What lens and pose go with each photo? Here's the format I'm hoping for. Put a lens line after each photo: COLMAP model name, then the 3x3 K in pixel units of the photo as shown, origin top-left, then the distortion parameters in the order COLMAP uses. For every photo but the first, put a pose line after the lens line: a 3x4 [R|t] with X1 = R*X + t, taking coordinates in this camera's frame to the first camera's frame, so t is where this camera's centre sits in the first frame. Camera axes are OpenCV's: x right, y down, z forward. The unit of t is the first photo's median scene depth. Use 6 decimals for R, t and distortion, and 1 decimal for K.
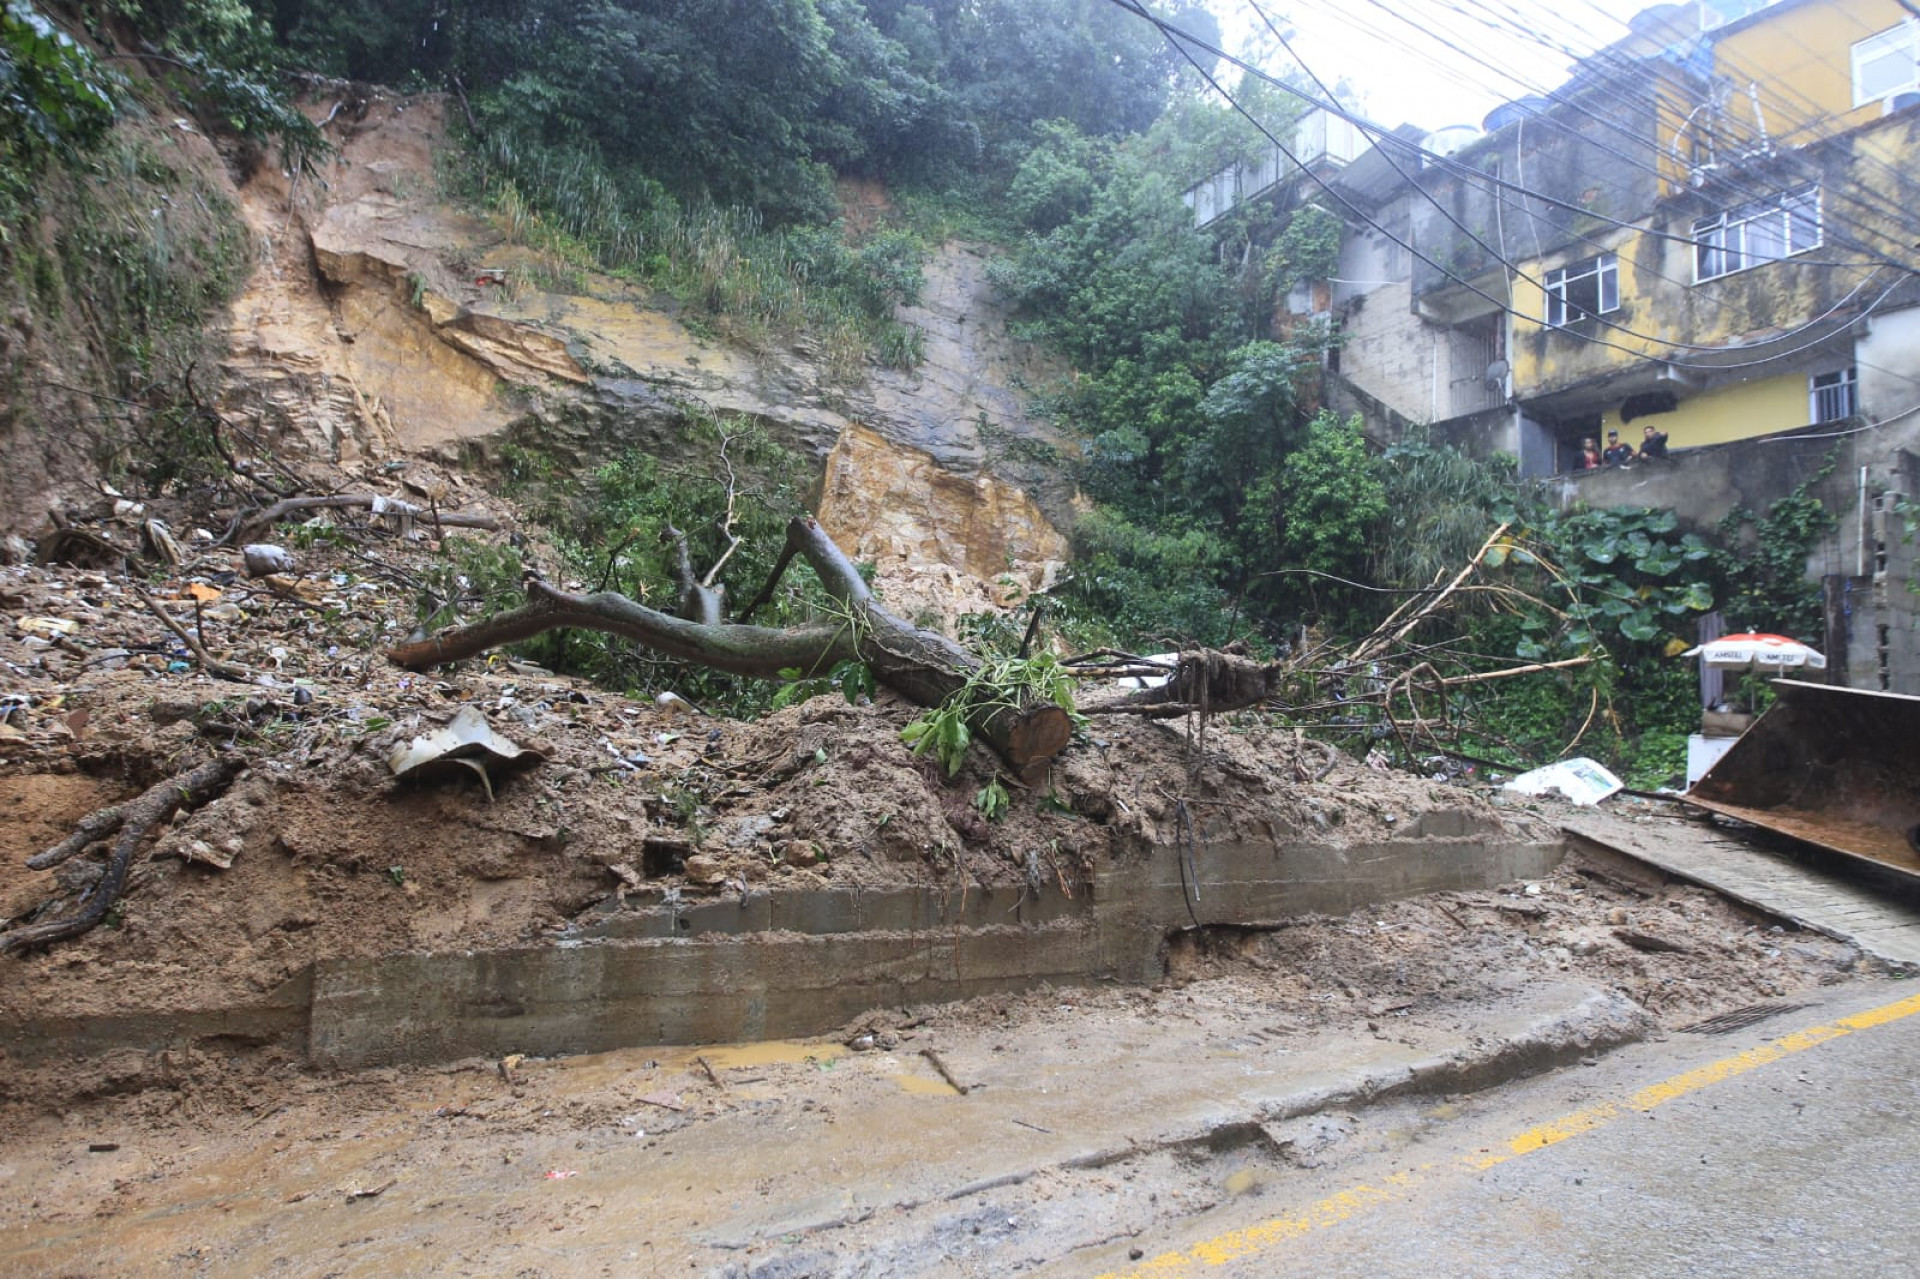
lens RADIAL K [[1123.2, 0, 969.8], [0, 1123.2, 638.2], [0, 0, 1]] dist [-0.067792, 0.037188]
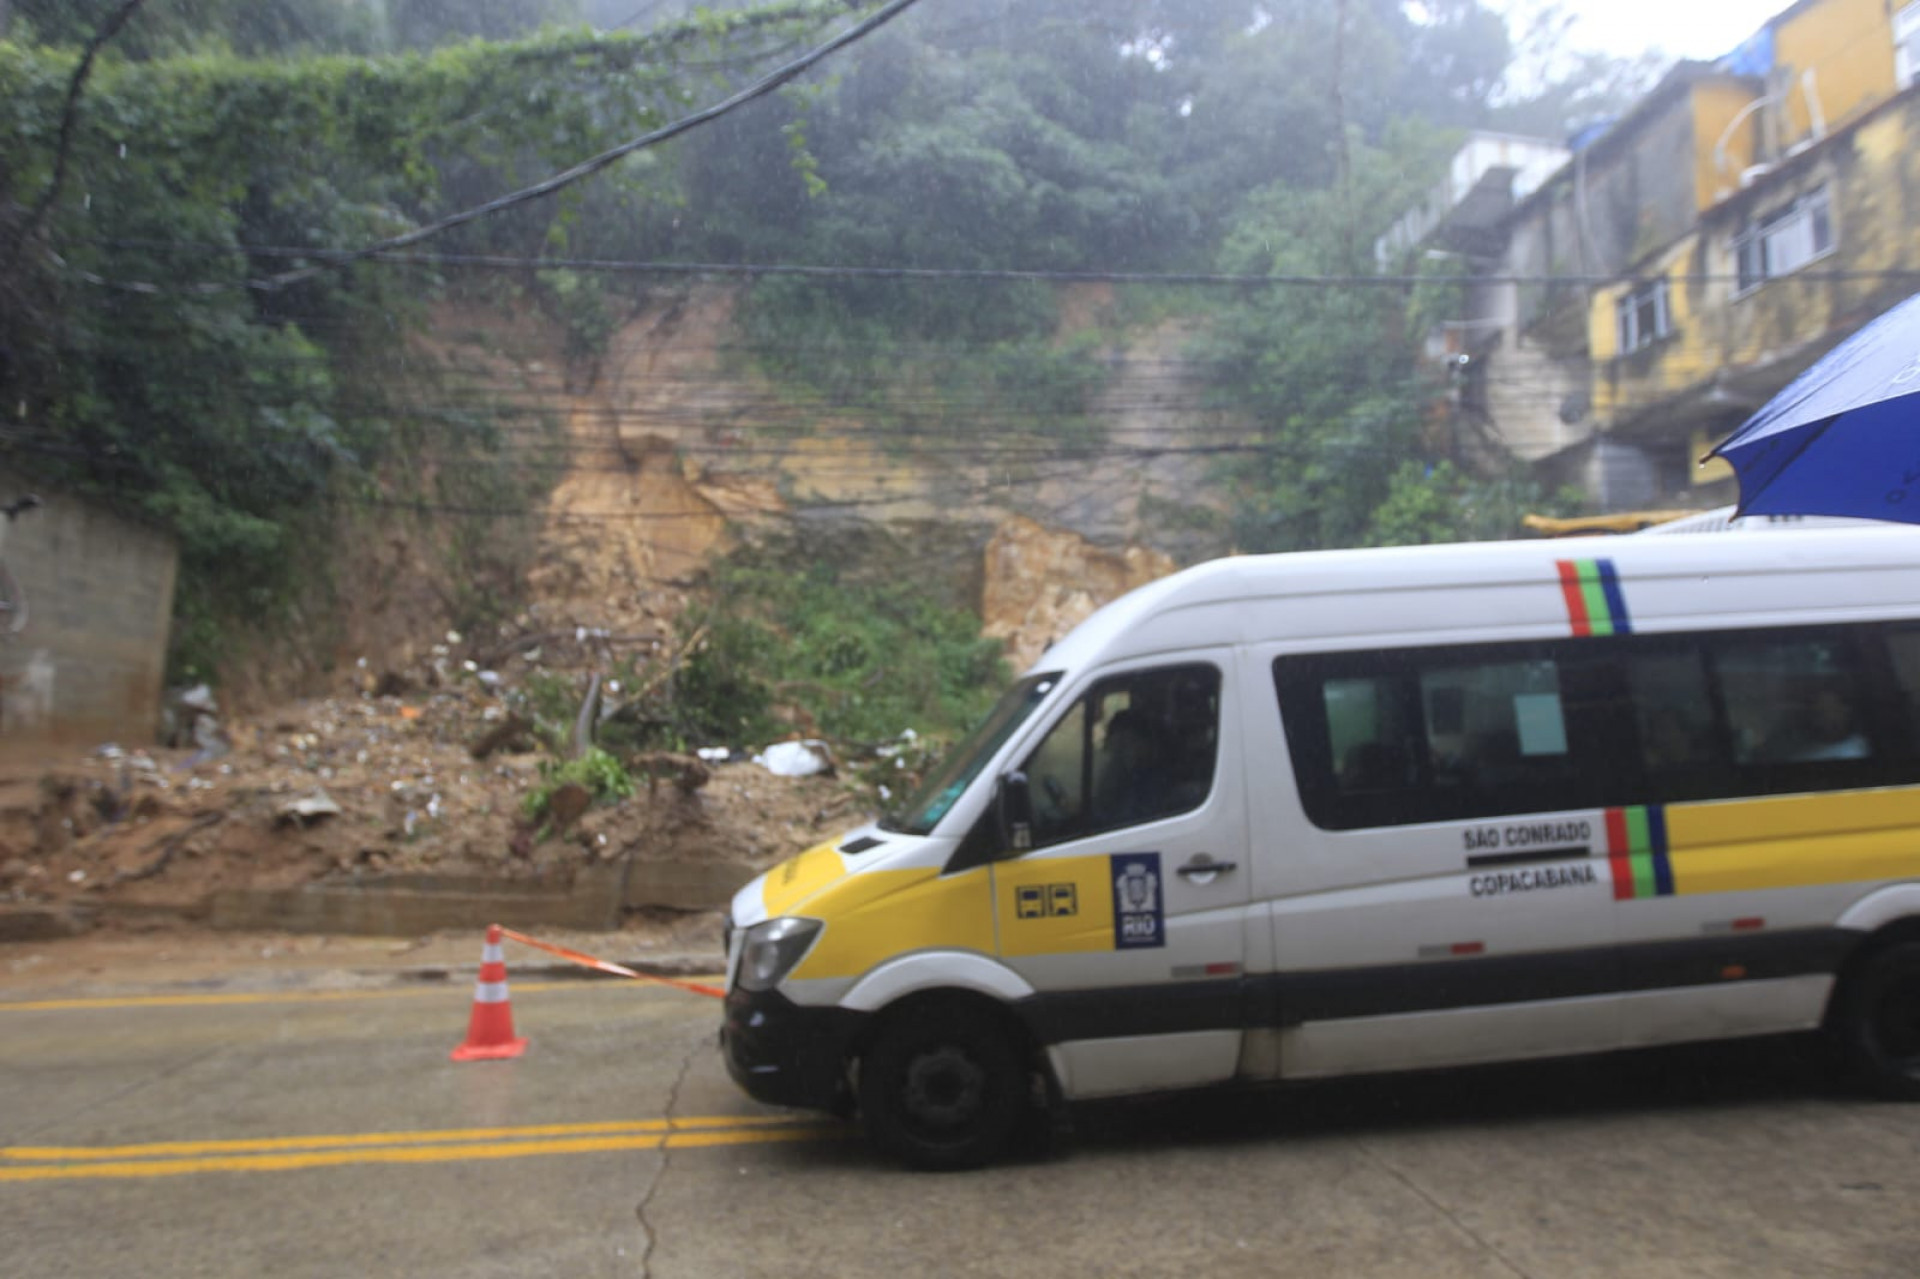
lens RADIAL K [[1122.3, 0, 963.5], [0, 1122.3, 642.5], [0, 0, 1]] dist [-0.063286, 0.028222]
pose [[0.910322, -0.056345, -0.410047, 0.394054], [0.046712, 0.998347, -0.033482, -0.023930], [0.411256, 0.011325, 0.911450, -0.124489]]
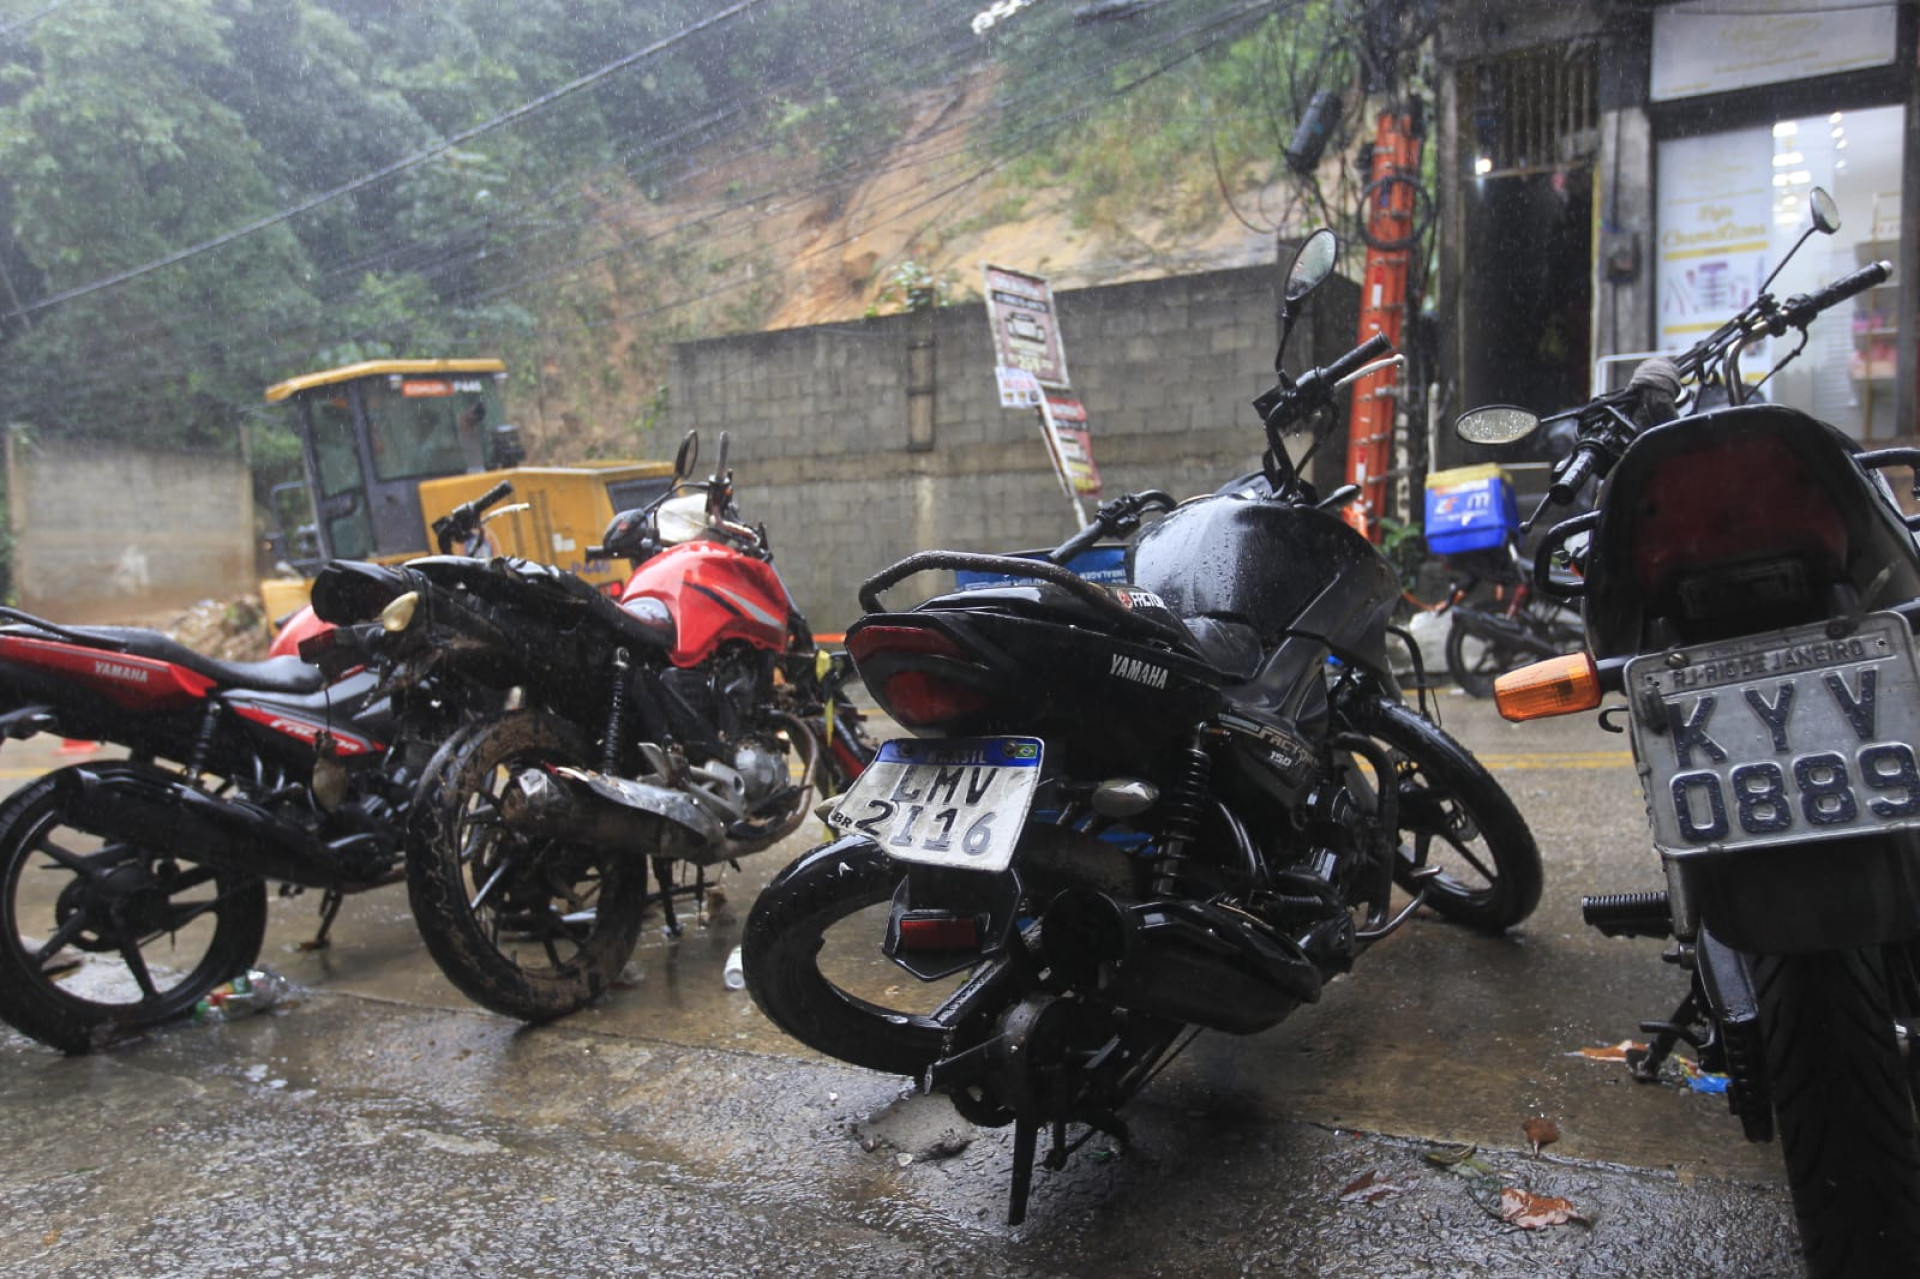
lens RADIAL K [[1387.4, 0, 960.0], [0, 1387.4, 639.5], [0, 0, 1]] dist [-0.050968, 0.038186]
pose [[0.451775, -0.004795, -0.892119, 1.096056], [0.127672, 0.990040, 0.059332, 0.038317], [0.882949, -0.140703, 0.447888, 0.286857]]
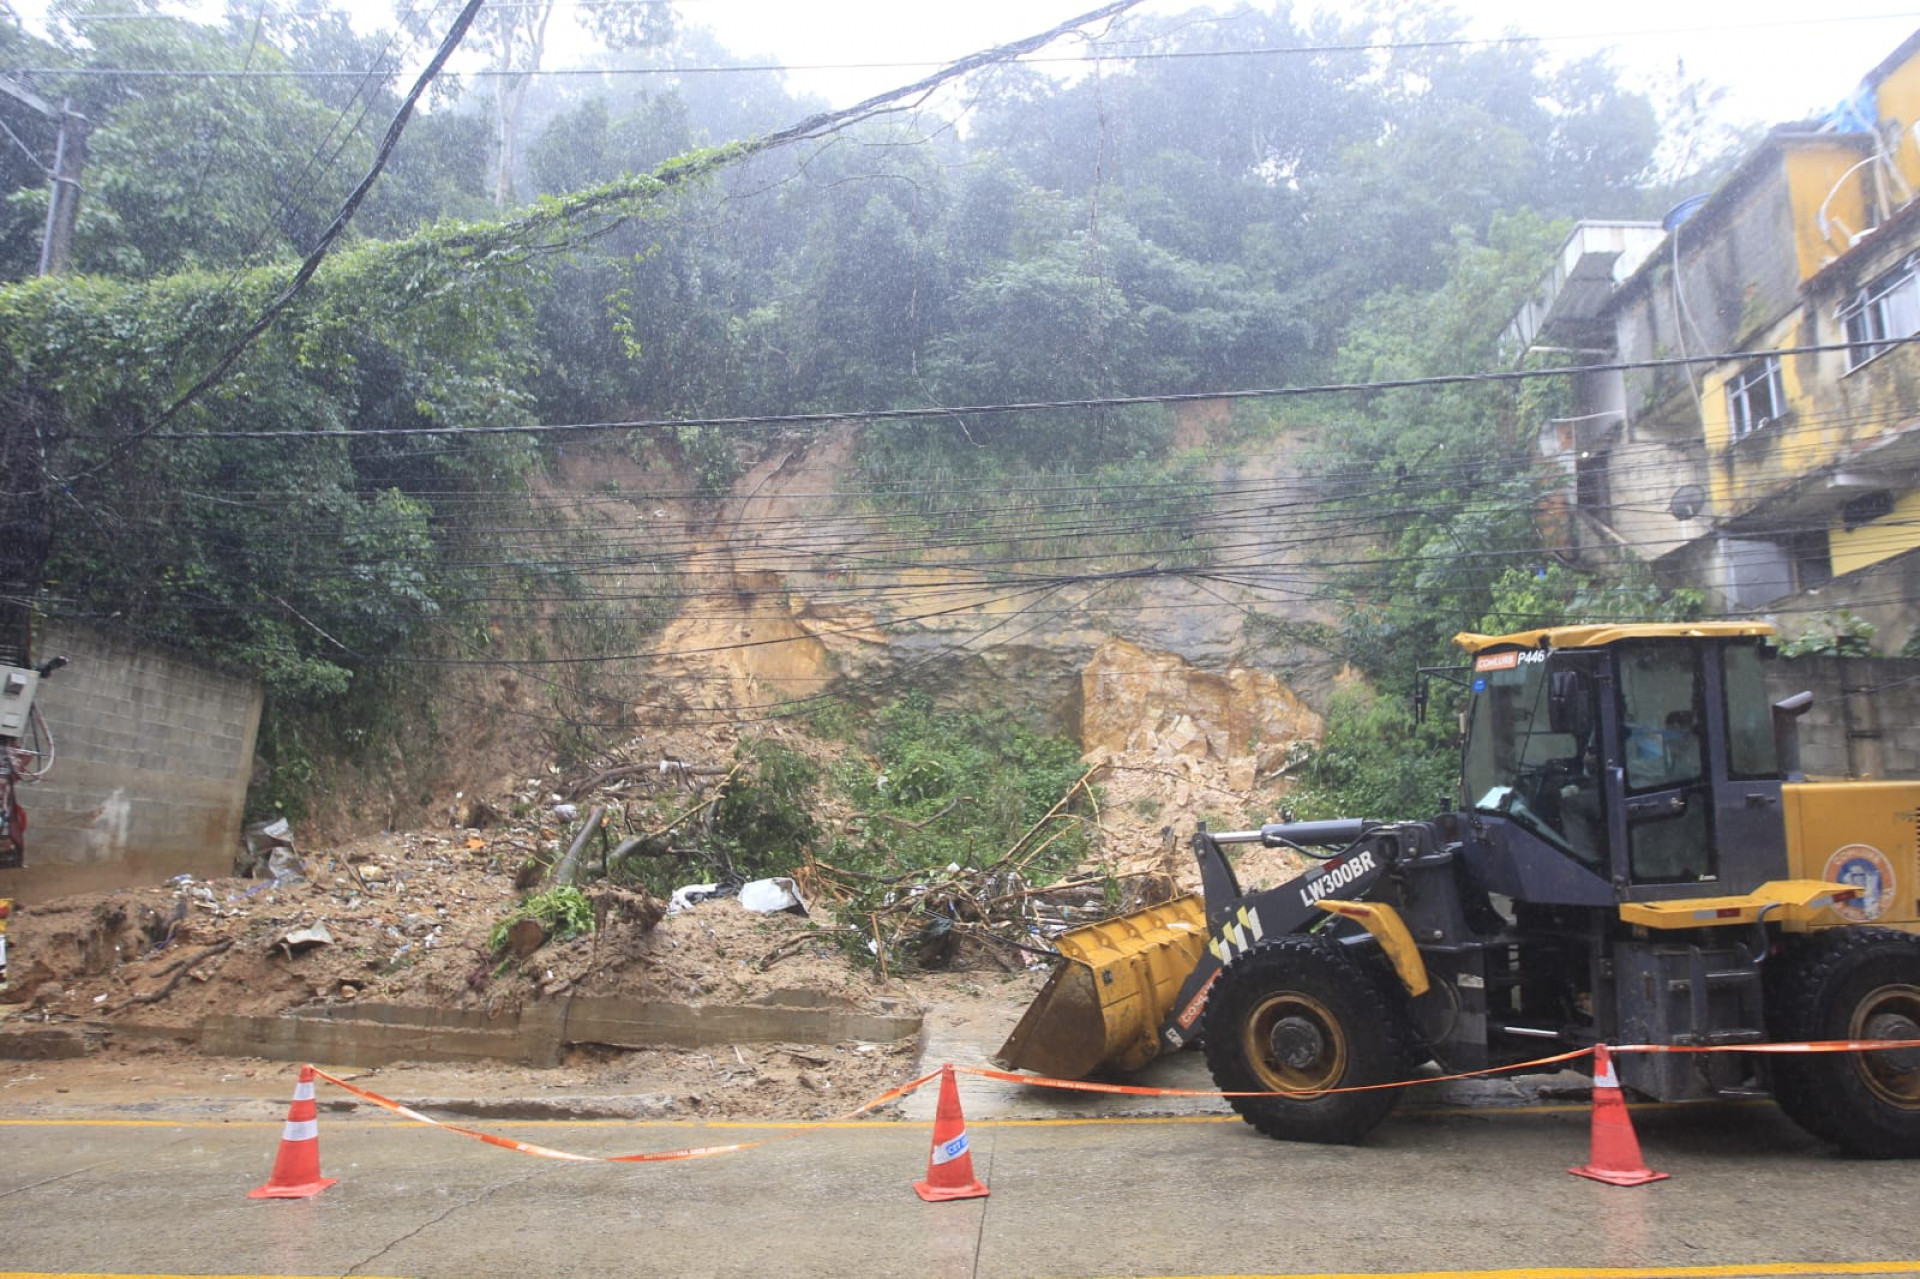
lens RADIAL K [[1123.4, 0, 960.0], [0, 1123.4, 639.5], [0, 0, 1]] dist [-0.060368, 0.028898]
pose [[0.825805, -0.128796, -0.549052, 0.491134], [0.052770, 0.986948, -0.152148, -0.024447], [0.561482, 0.096671, 0.821823, -0.062400]]
